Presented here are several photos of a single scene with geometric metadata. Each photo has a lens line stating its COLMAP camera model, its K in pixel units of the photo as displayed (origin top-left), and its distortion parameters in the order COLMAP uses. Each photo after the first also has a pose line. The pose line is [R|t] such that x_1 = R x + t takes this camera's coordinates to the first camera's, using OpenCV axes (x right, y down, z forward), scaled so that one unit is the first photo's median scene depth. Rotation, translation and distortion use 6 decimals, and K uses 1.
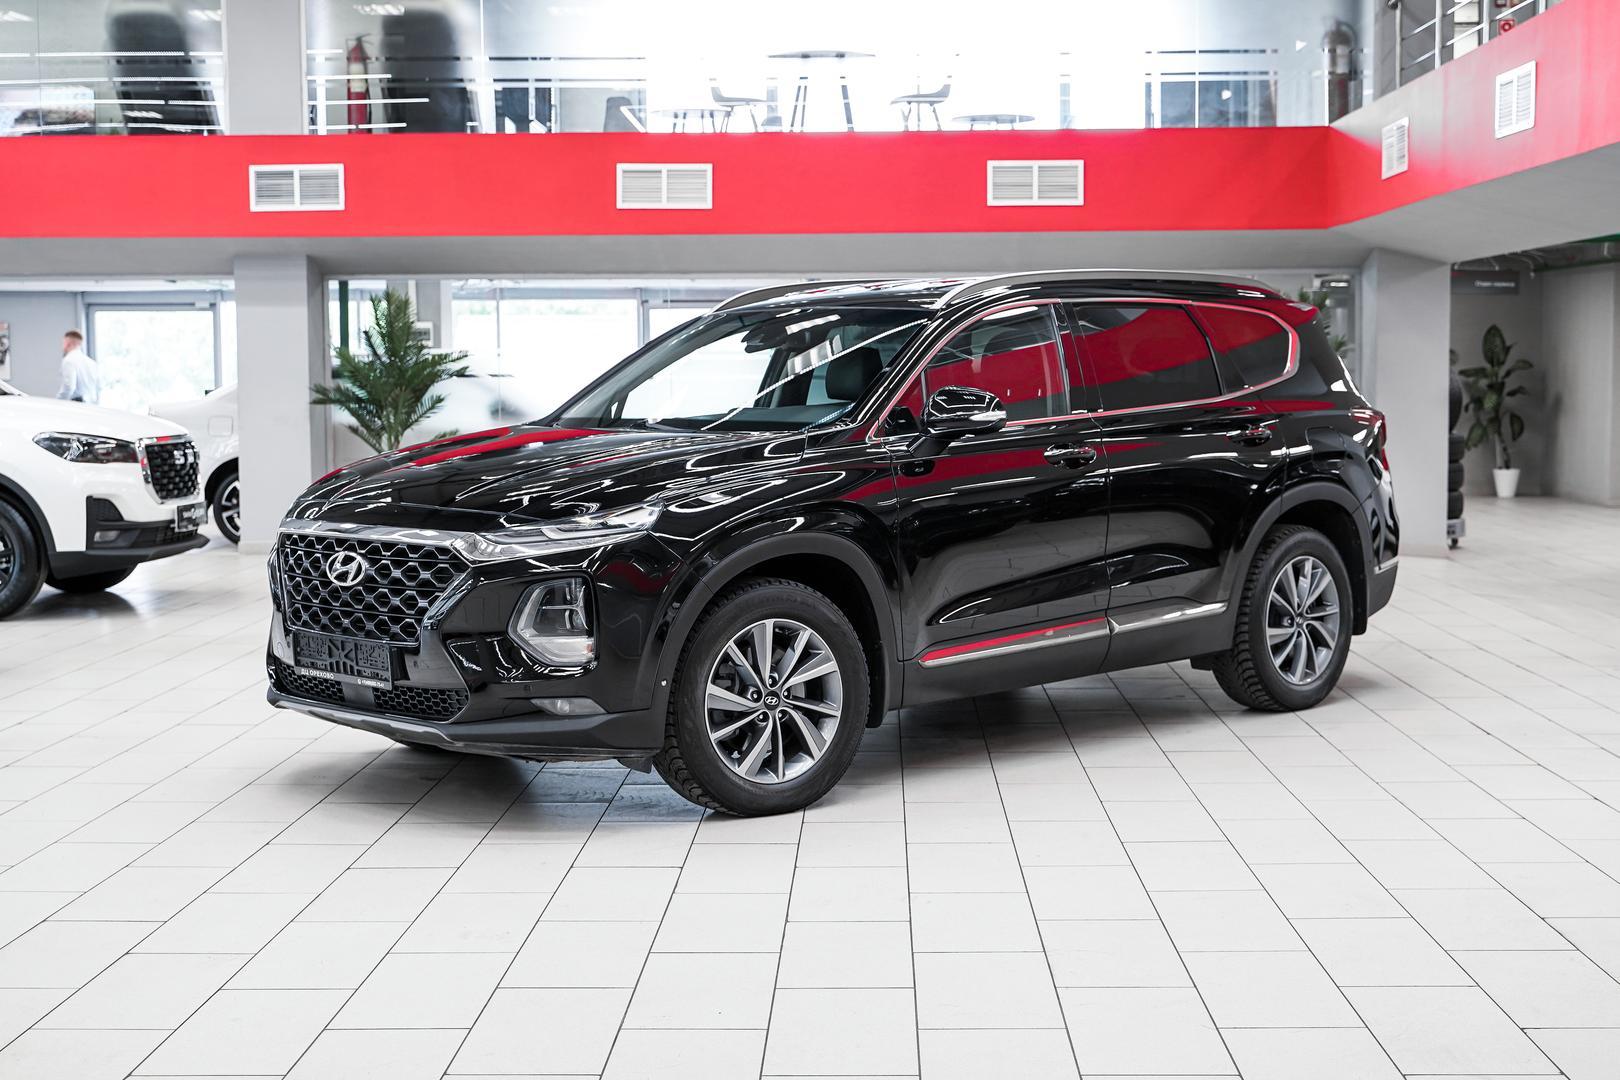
lens RADIAL K [[2197.5, 0, 801.6], [0, 2197.5, 552.1], [0, 0, 1]] dist [0.038793, 0.000000]
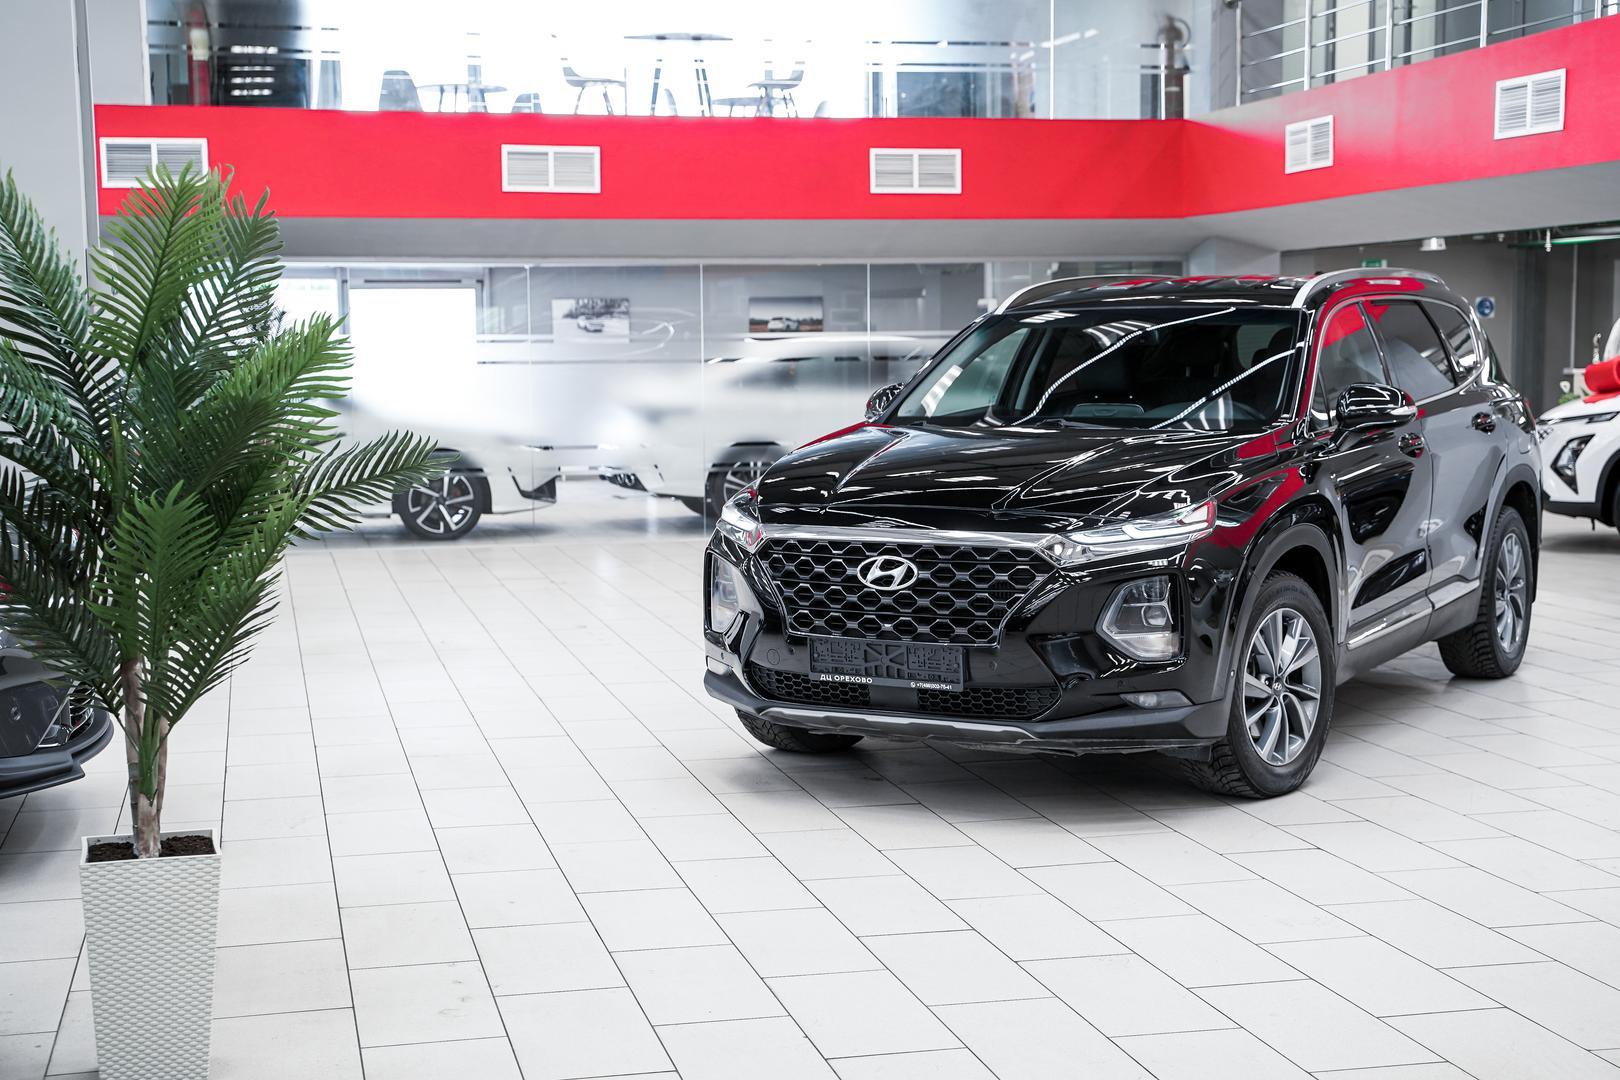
lens RADIAL K [[2247.5, 0, 807.8], [0, 2247.5, 527.3], [0, 0, 1]] dist [0.126425, 0.000000]
pose [[0.967004, -0.027144, 0.253312, -0.209819], [0.027555, 0.999618, 0.001926, -0.006808], [-0.253268, 0.005118, 0.967383, 0.006456]]
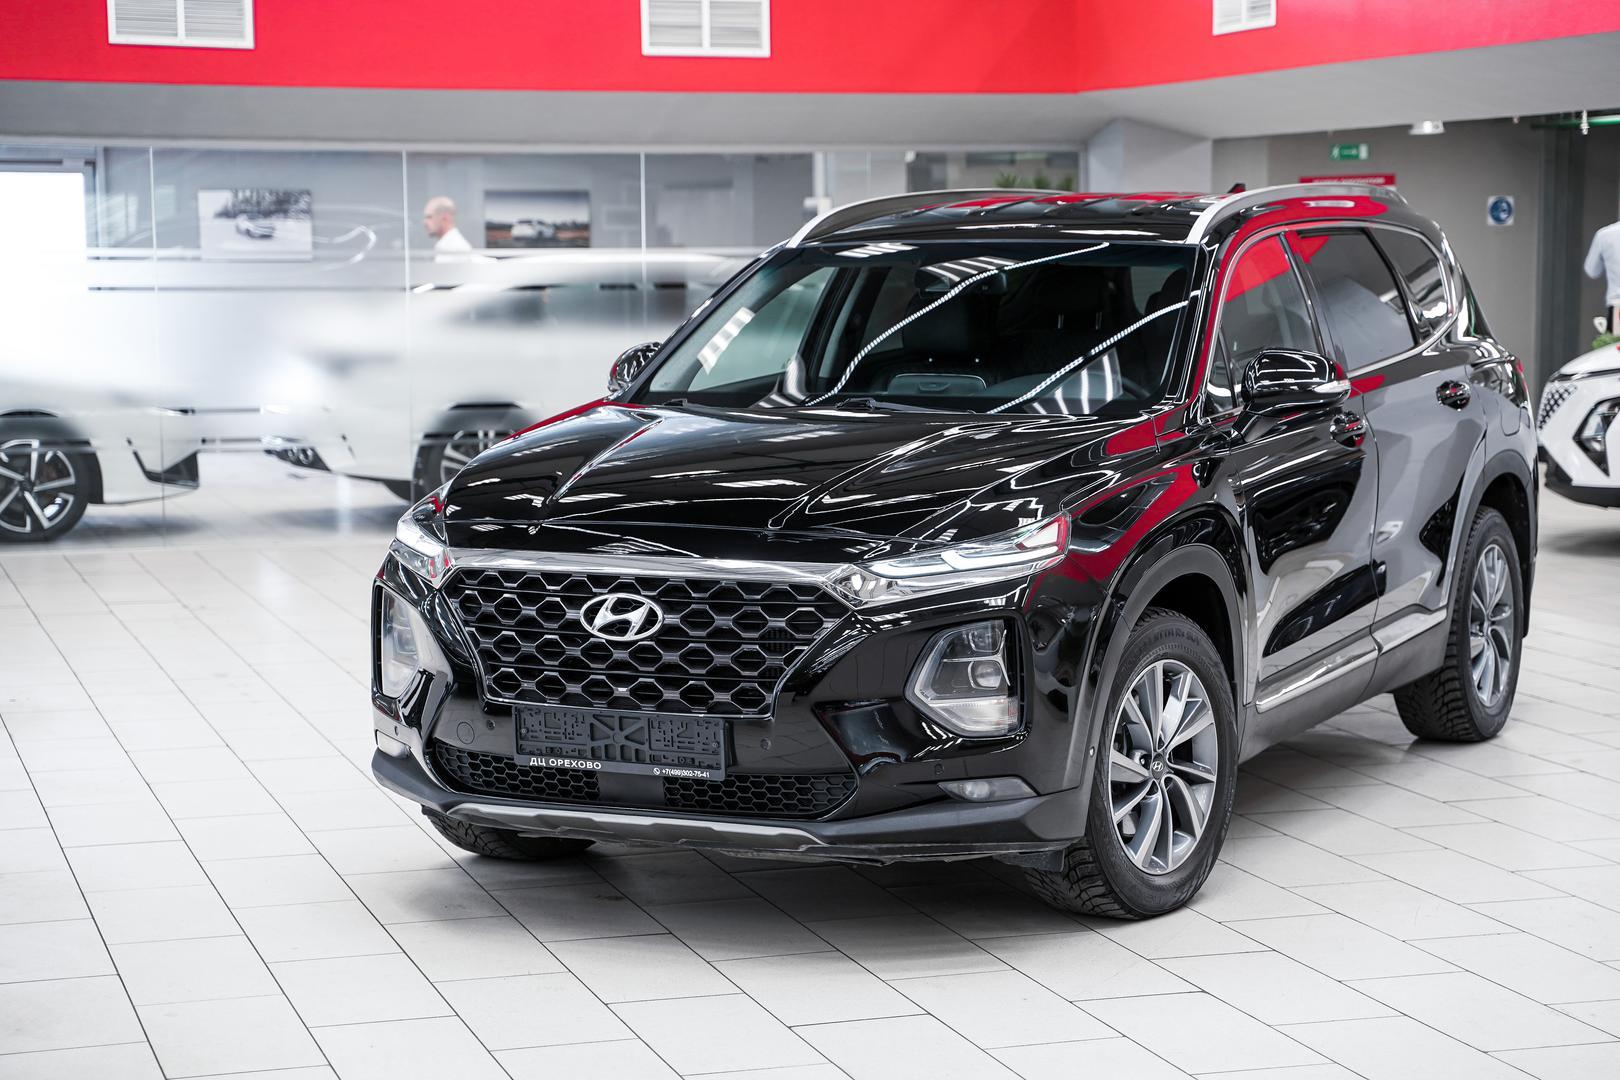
lens RADIAL K [[3154.4, 0, 820.5], [0, 3154.4, 546.4], [0, 0, 1]] dist [0.299807, 0.000000]
pose [[0.946047, -0.034073, 0.322233, -0.200934], [0.029901, 0.999393, 0.017890, -0.013601], [-0.322646, -0.007290, 0.946492, -0.004004]]
